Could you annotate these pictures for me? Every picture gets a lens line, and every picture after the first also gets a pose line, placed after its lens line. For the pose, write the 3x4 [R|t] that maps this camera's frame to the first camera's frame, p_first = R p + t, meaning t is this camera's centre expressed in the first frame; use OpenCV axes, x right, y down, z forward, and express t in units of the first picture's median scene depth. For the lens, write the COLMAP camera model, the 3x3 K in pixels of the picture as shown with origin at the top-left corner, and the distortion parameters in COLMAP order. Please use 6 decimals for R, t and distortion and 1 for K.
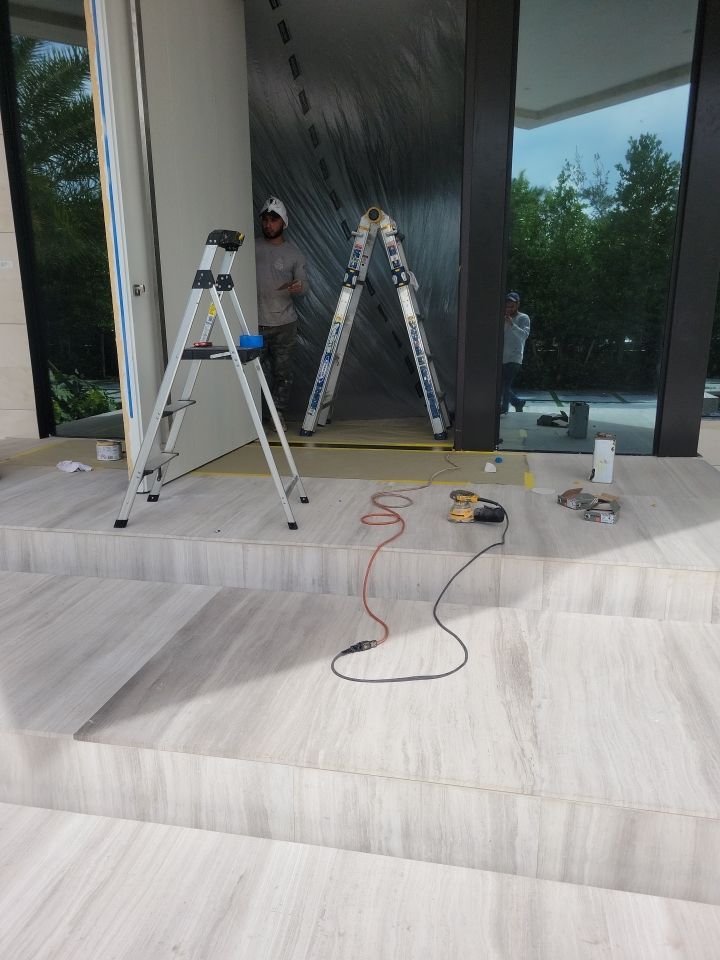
lens RADIAL K [[718.7, 0, 379.1], [0, 718.7, 500.6], [0, 0, 1]] dist [0.039154, -0.003776]
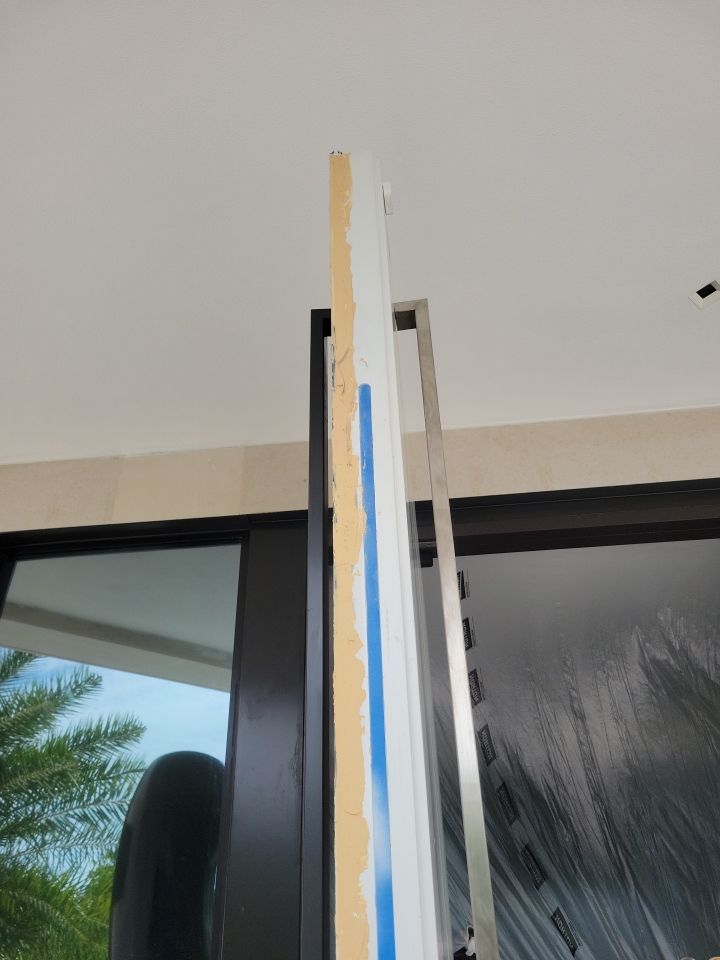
lens RADIAL K [[702.3, 0, 351.0], [0, 702.3, 554.6], [0, 0, 1]] dist [0.051375, -0.001818]
pose [[0.996316, 0.034374, 0.078564, -0.265957], [0.029649, 0.721575, -0.691701, -0.283060], [-0.080466, 0.691483, 0.717897, 0.528040]]
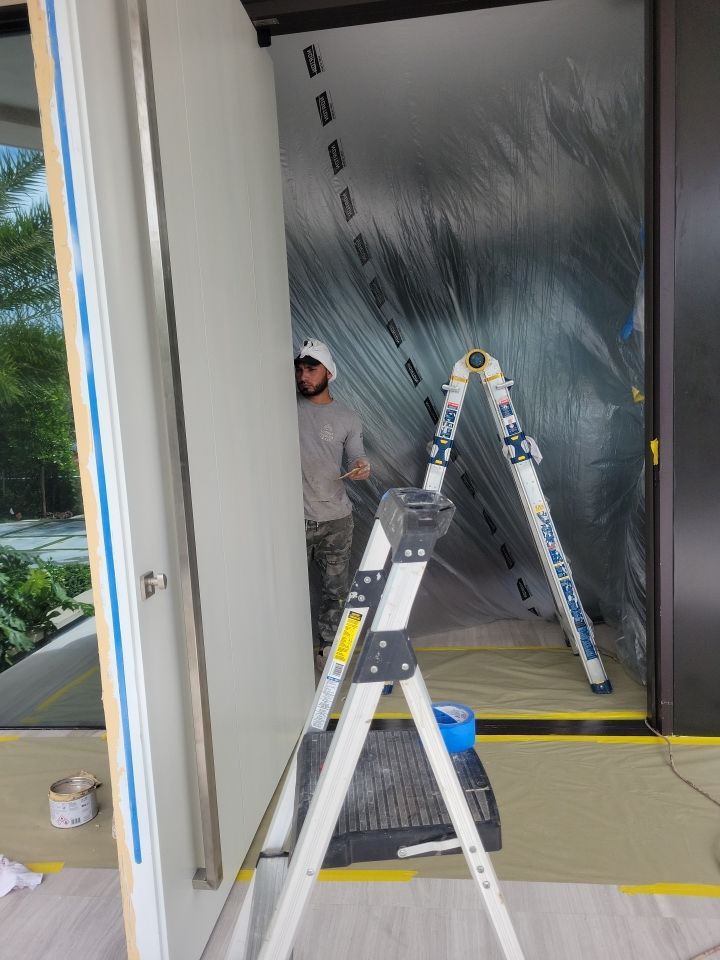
lens RADIAL K [[693.7, 0, 365.6], [0, 693.7, 501.5], [0, 0, 1]] dist [0.046703, -0.033992]
pose [[0.995648, -0.059103, 0.072059, -0.157879], [0.066879, 0.991592, -0.110777, -0.198624], [-0.064906, 0.115114, 0.991229, 0.382509]]
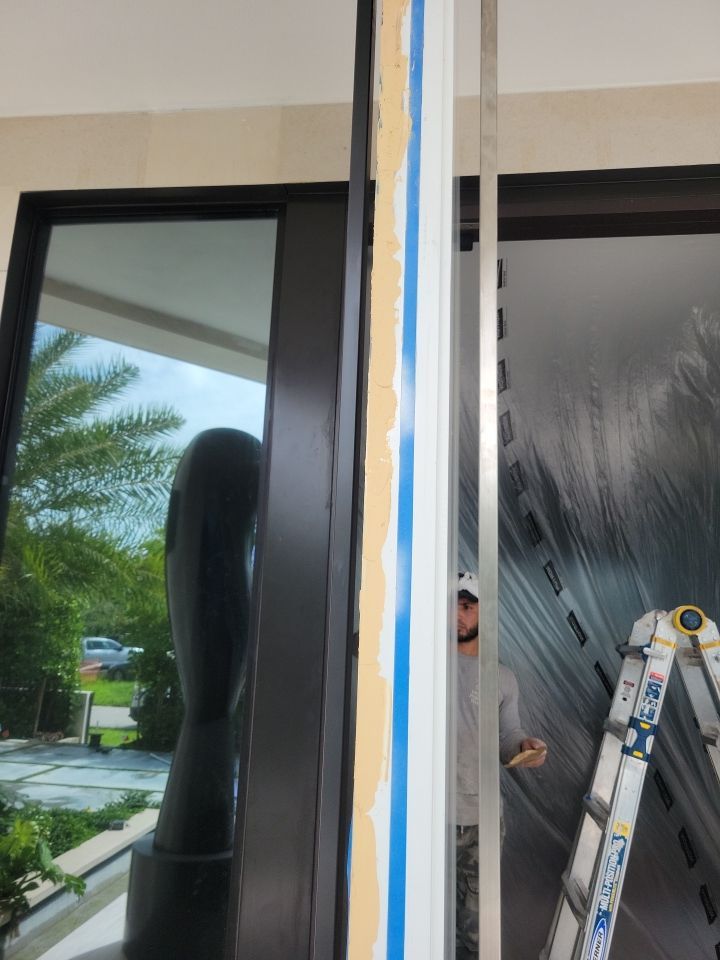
lens RADIAL K [[693.7, 0, 365.6], [0, 693.7, 501.5], [0, 0, 1]] dist [0.046703, -0.033992]
pose [[0.995679, 0.059991, 0.070887, -0.267036], [-0.024332, 0.905197, -0.424296, -0.250426], [-0.089620, 0.420737, 0.902745, 0.528991]]
